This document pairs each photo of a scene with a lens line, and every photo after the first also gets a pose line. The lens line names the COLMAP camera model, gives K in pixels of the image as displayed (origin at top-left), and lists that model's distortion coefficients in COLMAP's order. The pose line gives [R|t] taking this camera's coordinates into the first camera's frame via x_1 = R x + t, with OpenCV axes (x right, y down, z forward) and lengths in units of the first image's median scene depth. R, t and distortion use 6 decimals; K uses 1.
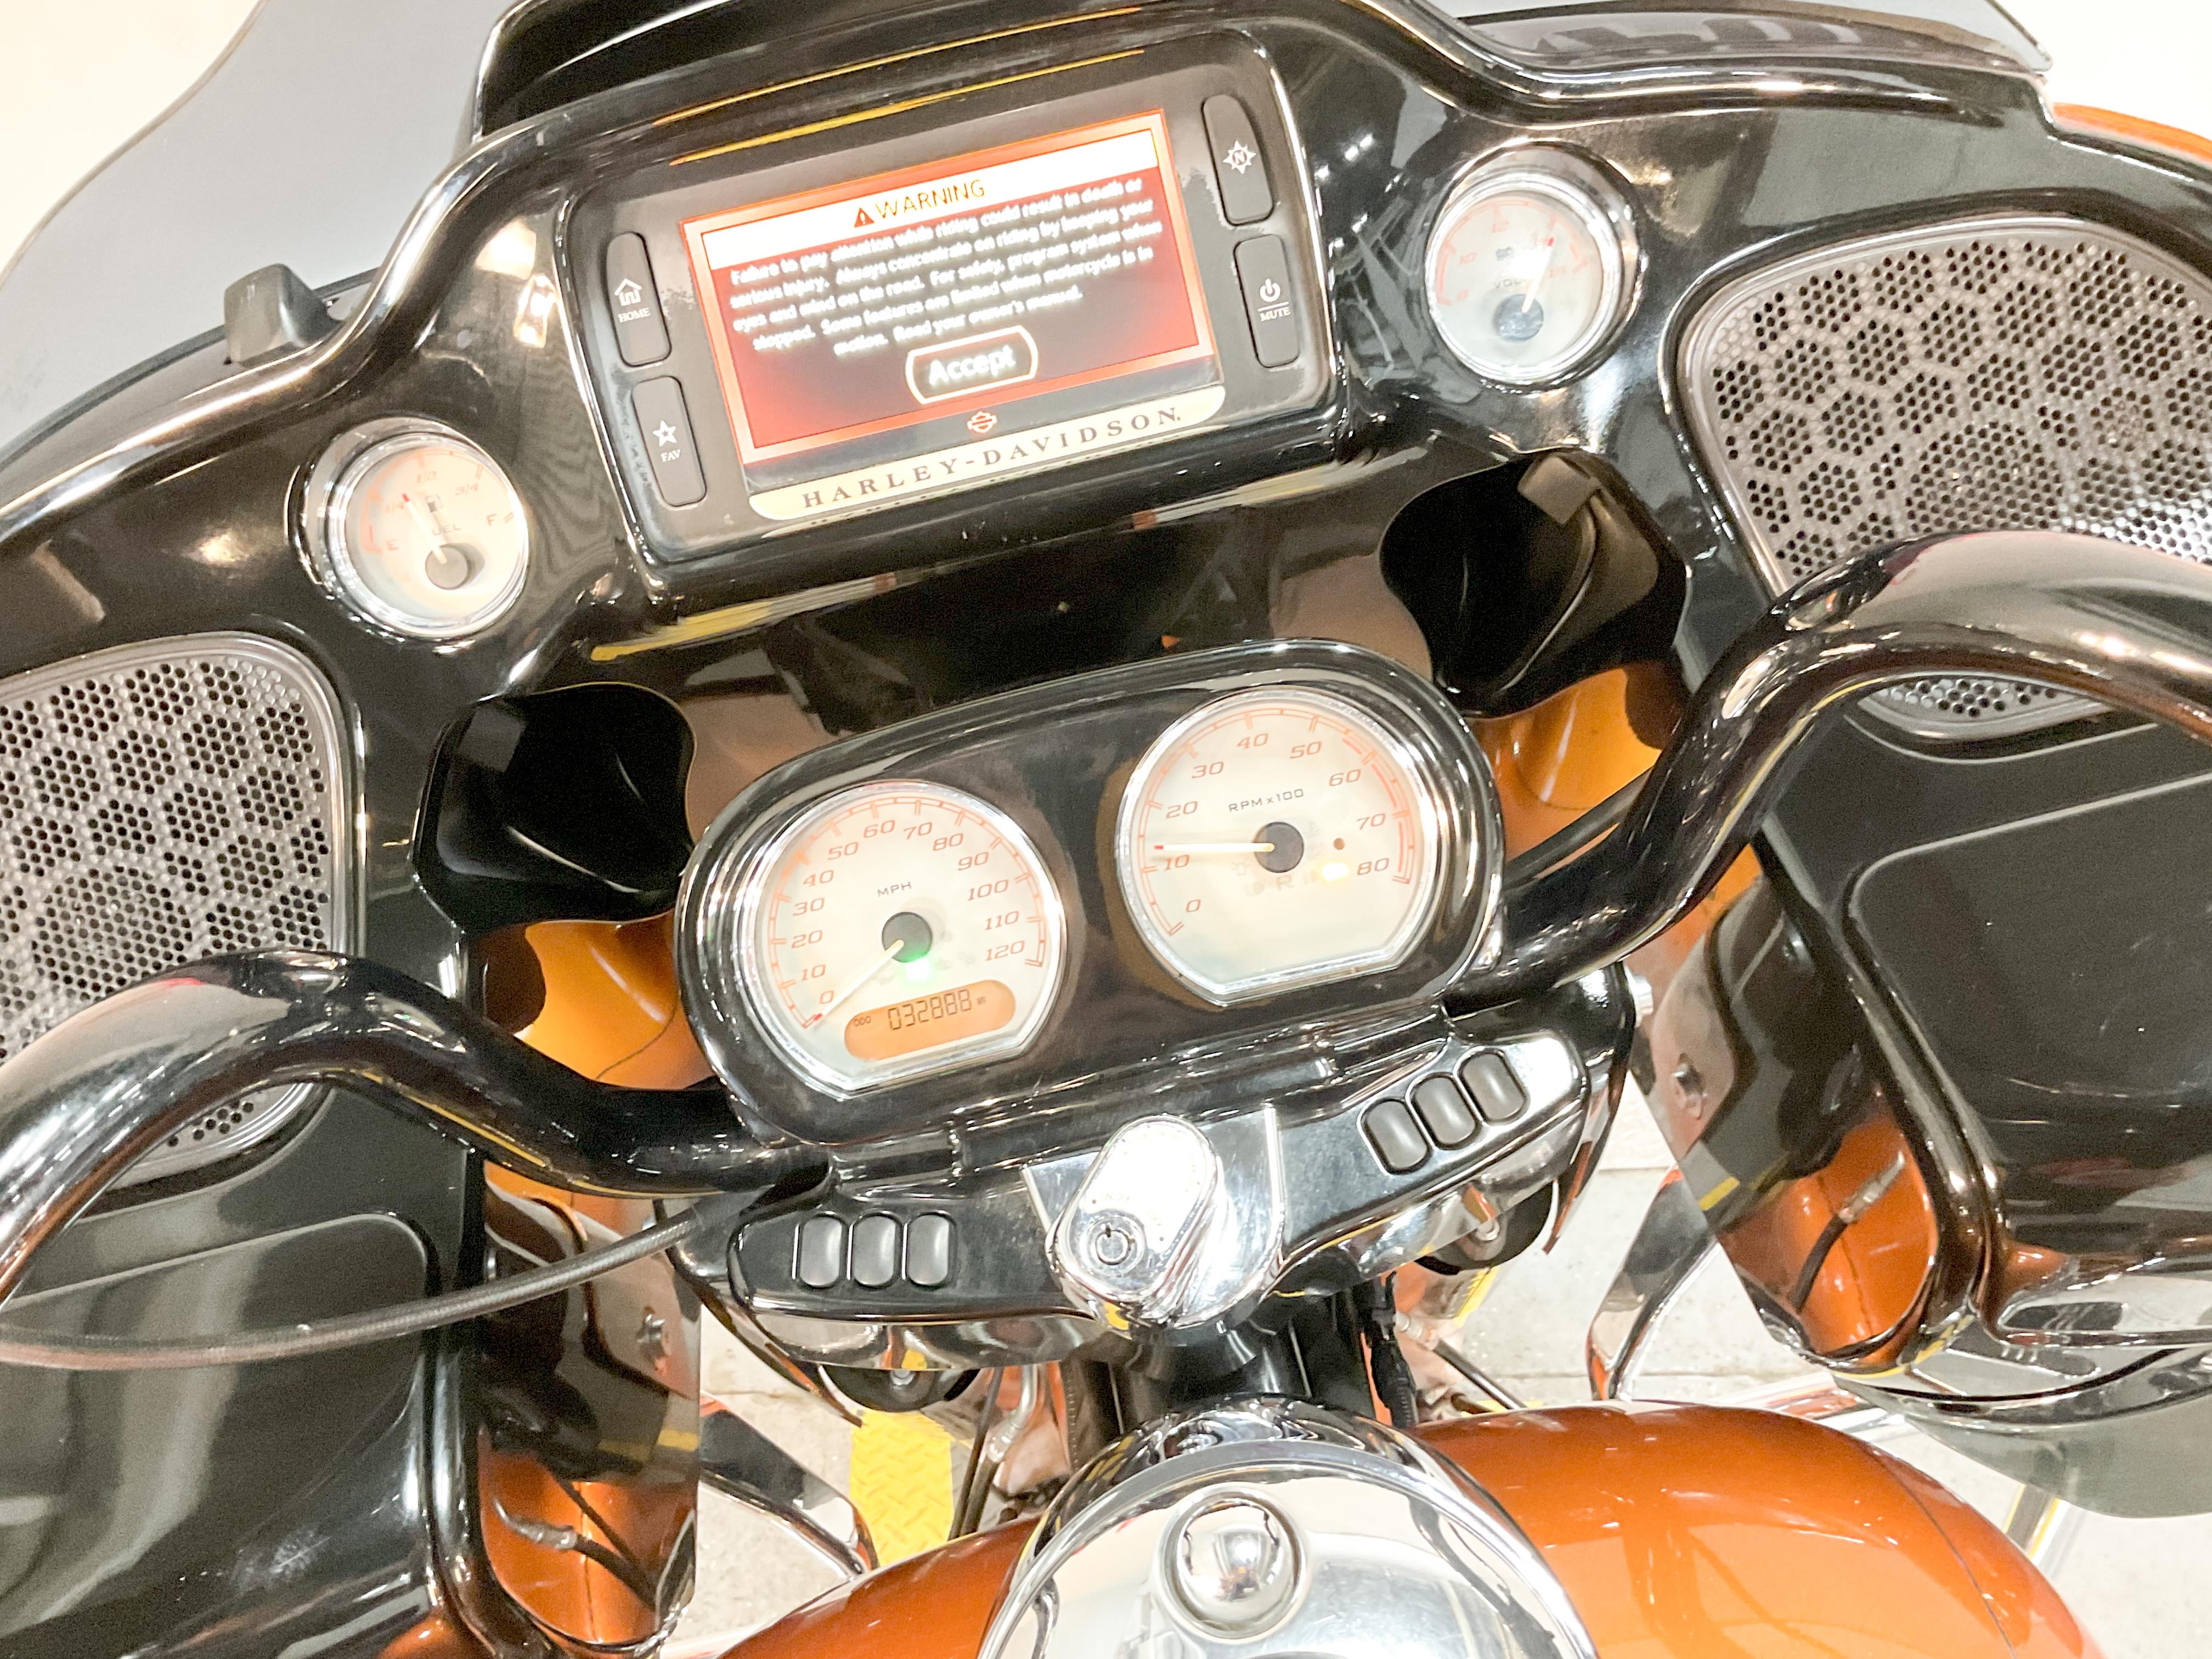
lens RADIAL K [[1997.5, 0, 1106.0], [0, 1997.5, 829.5], [0, 0, 1]] dist [0.003672, -0.029951]
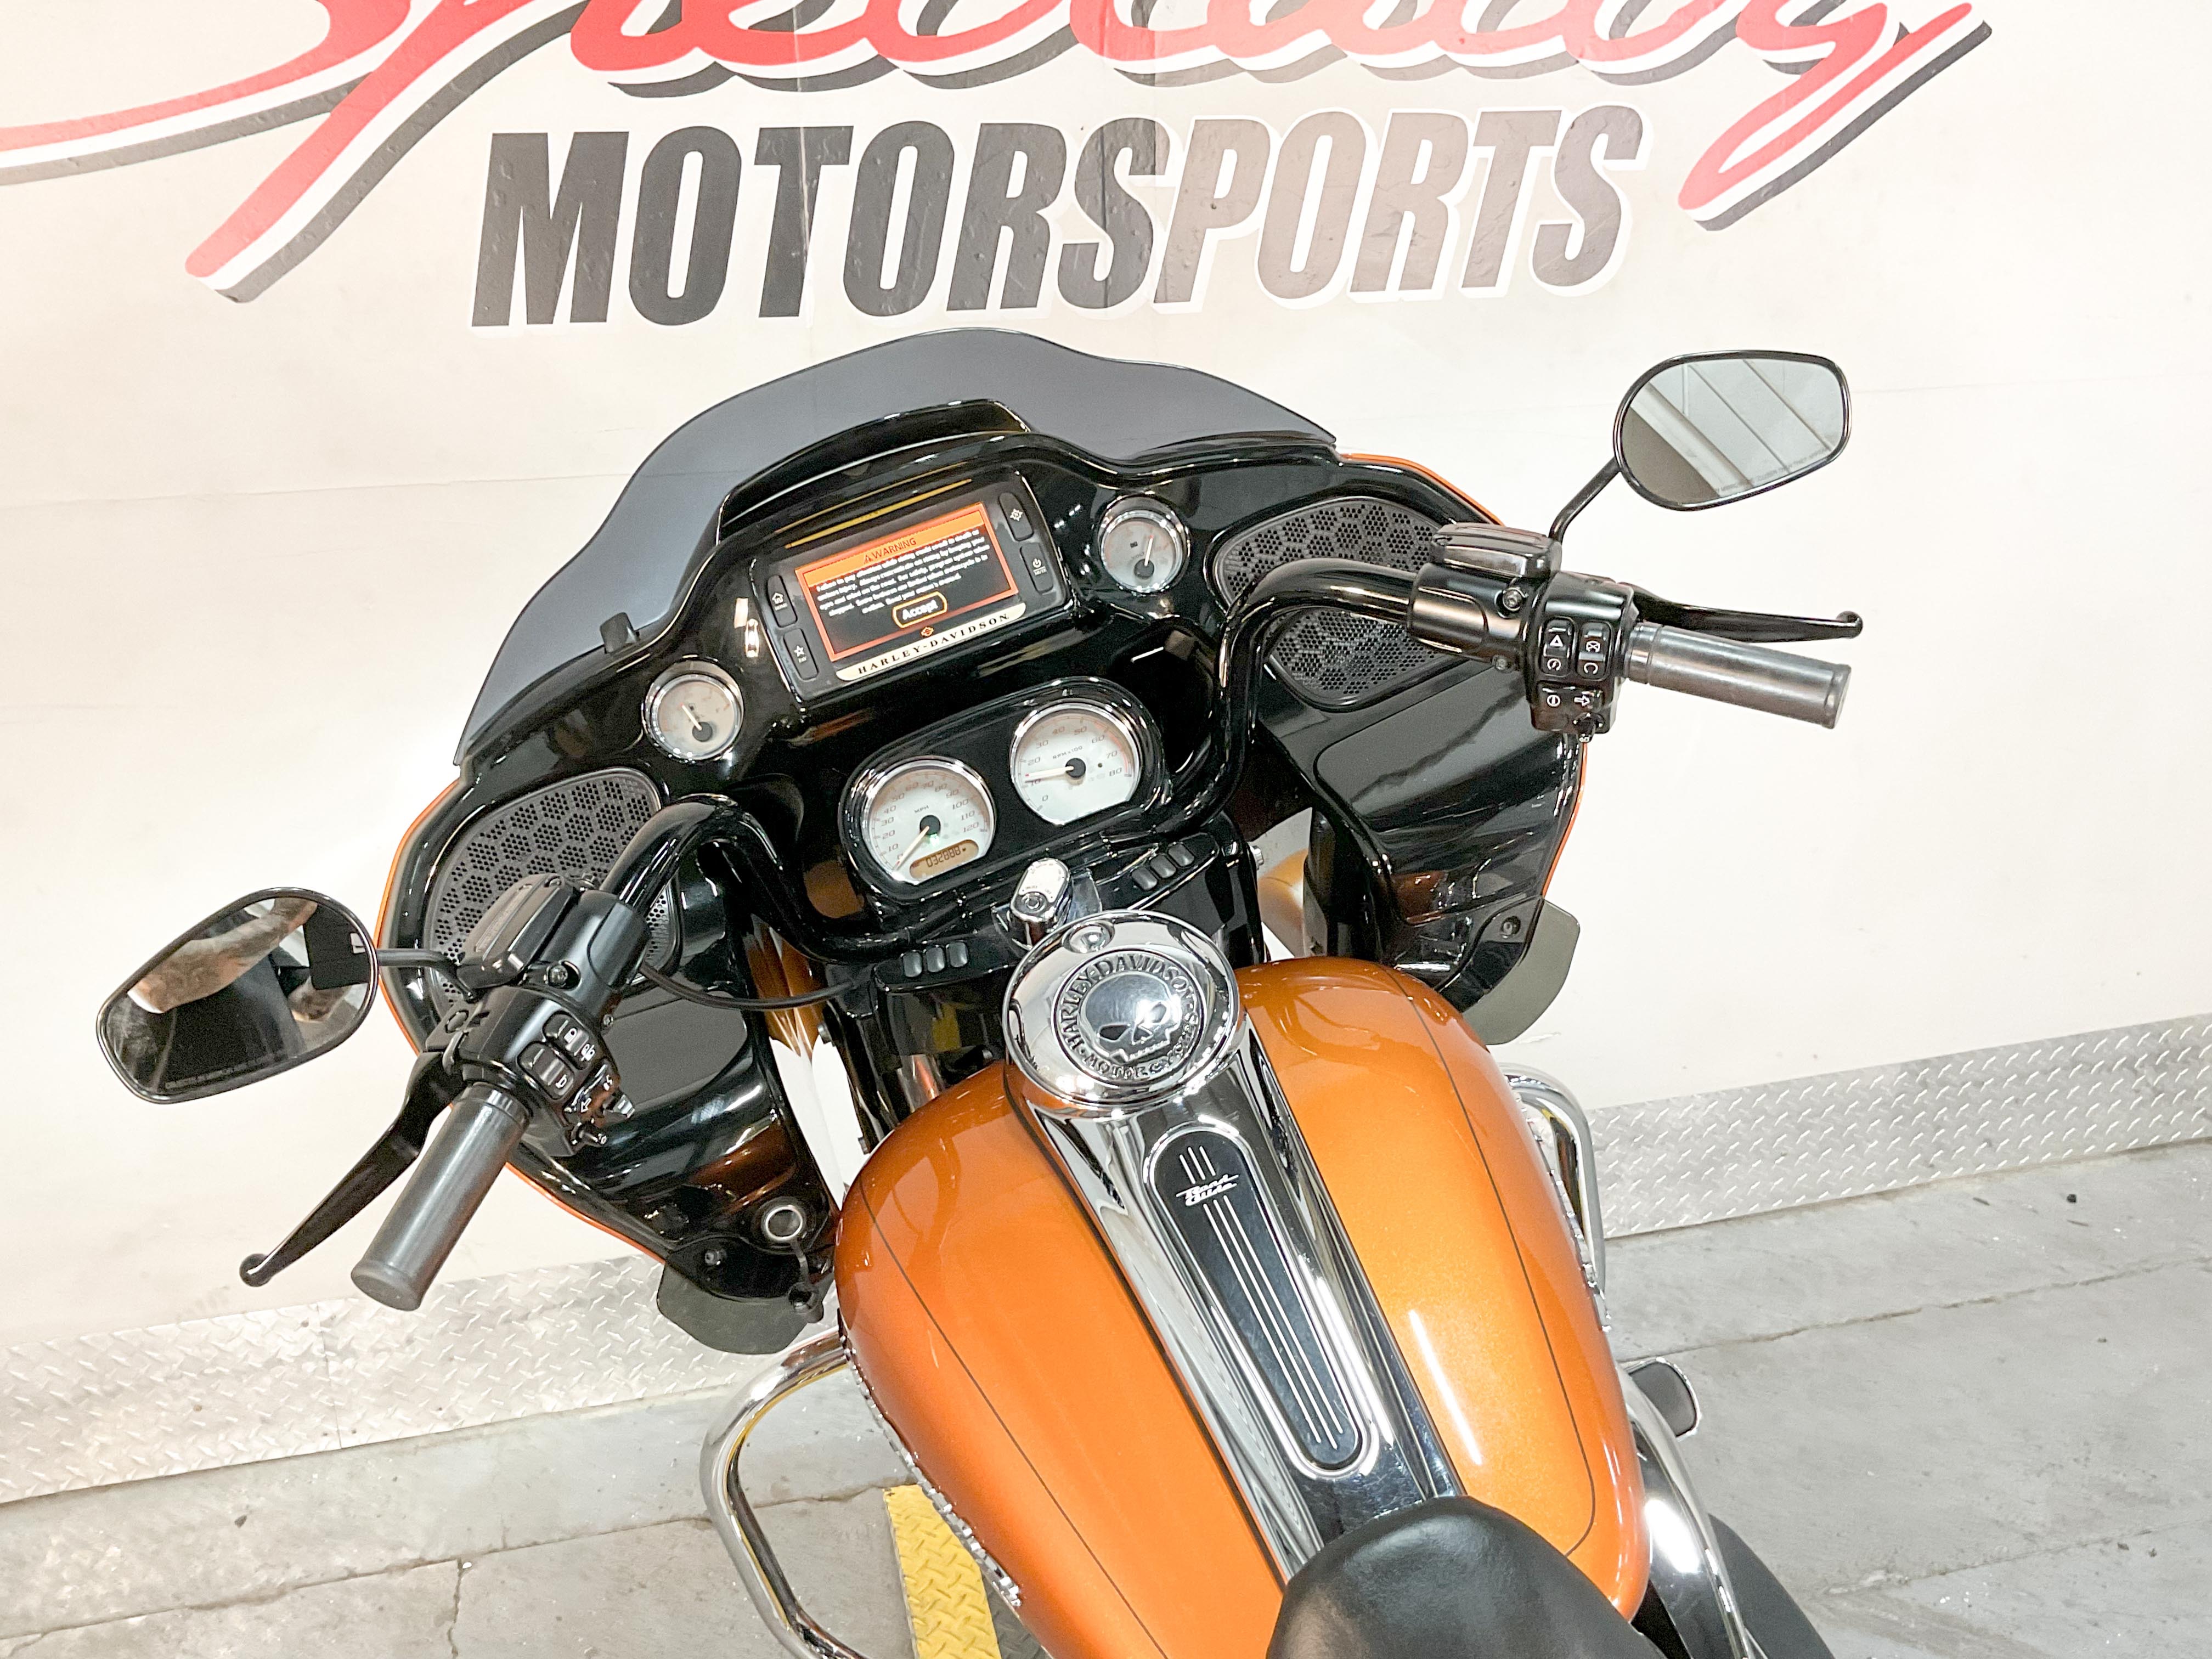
lens RADIAL K [[1997.5, 0, 1106.0], [0, 1997.5, 829.5], [0, 0, 1]] dist [0.003672, -0.029951]
pose [[0.984754, -0.146482, 0.093819, -0.111762], [0.165913, 0.952986, -0.253557, 0.675339], [-0.052266, 0.265257, 0.962760, -1.276565]]
